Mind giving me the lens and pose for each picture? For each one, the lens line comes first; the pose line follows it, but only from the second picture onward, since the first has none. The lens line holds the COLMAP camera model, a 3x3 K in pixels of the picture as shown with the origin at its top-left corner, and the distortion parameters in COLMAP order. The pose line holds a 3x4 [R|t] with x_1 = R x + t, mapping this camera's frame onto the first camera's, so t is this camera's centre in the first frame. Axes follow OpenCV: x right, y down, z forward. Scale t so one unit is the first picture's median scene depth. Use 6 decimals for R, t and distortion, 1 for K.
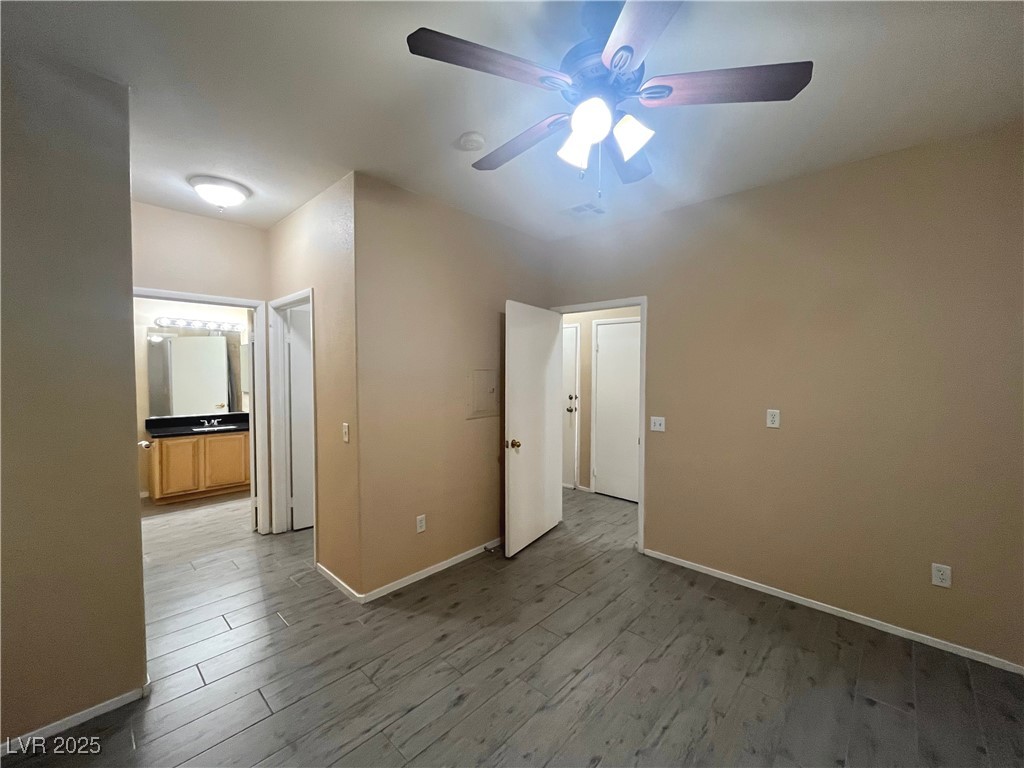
lens RADIAL K [[415.8, 0, 516.4], [0, 415.8, 380.6], [0, 0, 1]] dist [-0.003101, -0.000102]
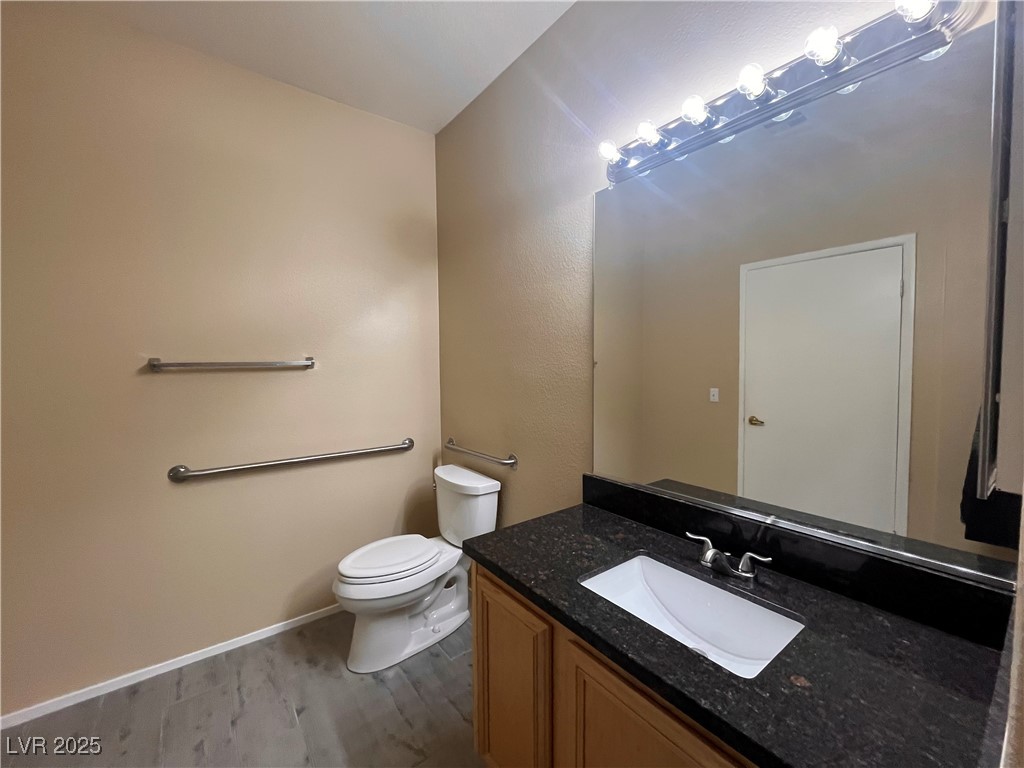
lens RADIAL K [[415.8, 0, 515.5], [0, 415.8, 379.7], [0, 0, 1]] dist [-0.003101, -0.000102]
pose [[-0.172702, 0.048200, -0.983794, -0.552819], [-0.008243, 0.998696, 0.050377, 0.000210], [0.984940, 0.016810, -0.172080, 1.006354]]
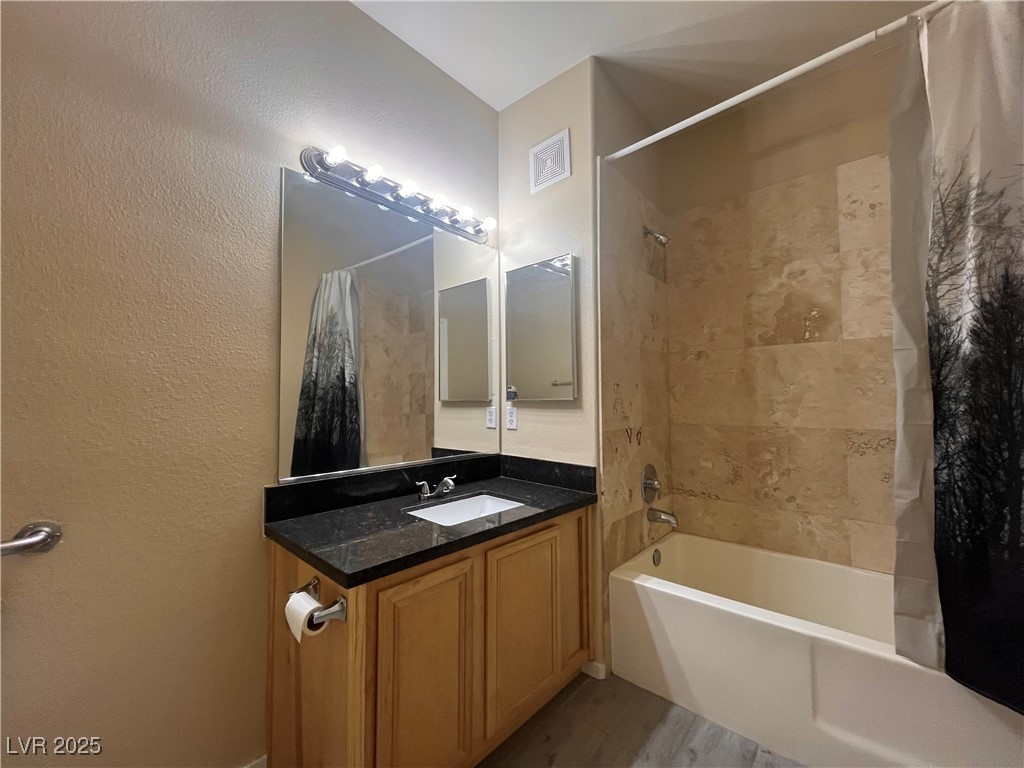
lens RADIAL K [[415.8, 0, 517.1], [0, 415.8, 381.9], [0, 0, 1]] dist [-0.003101, -0.000102]
pose [[0.999683, -0.000368, 0.025194, -0.735184], [0.001891, 0.998170, -0.060449, 0.040600], [-0.025125, 0.060477, 0.997853, 0.716560]]
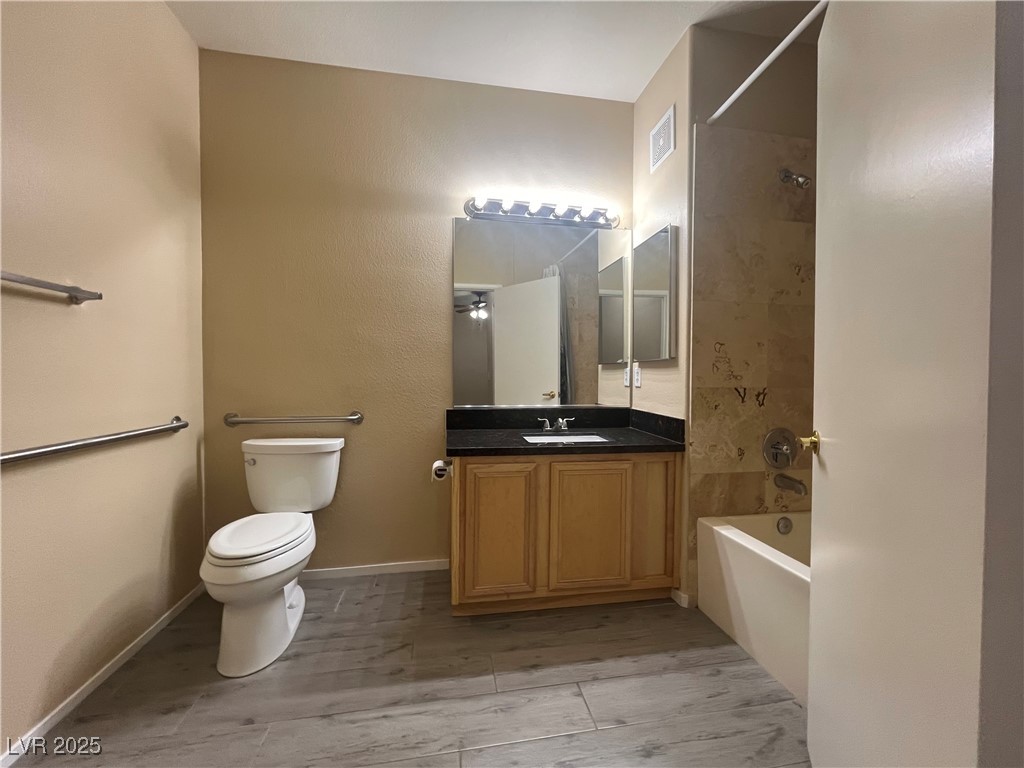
lens RADIAL K [[415.8, 0, 516.1], [0, 415.8, 380.4], [0, 0, 1]] dist [-0.003101, -0.000102]
pose [[0.796439, 0.013684, -0.604564, -0.539145], [-0.018893, 0.999819, -0.002260, 0.060194], [0.604423, 0.013222, 0.796554, 0.665502]]
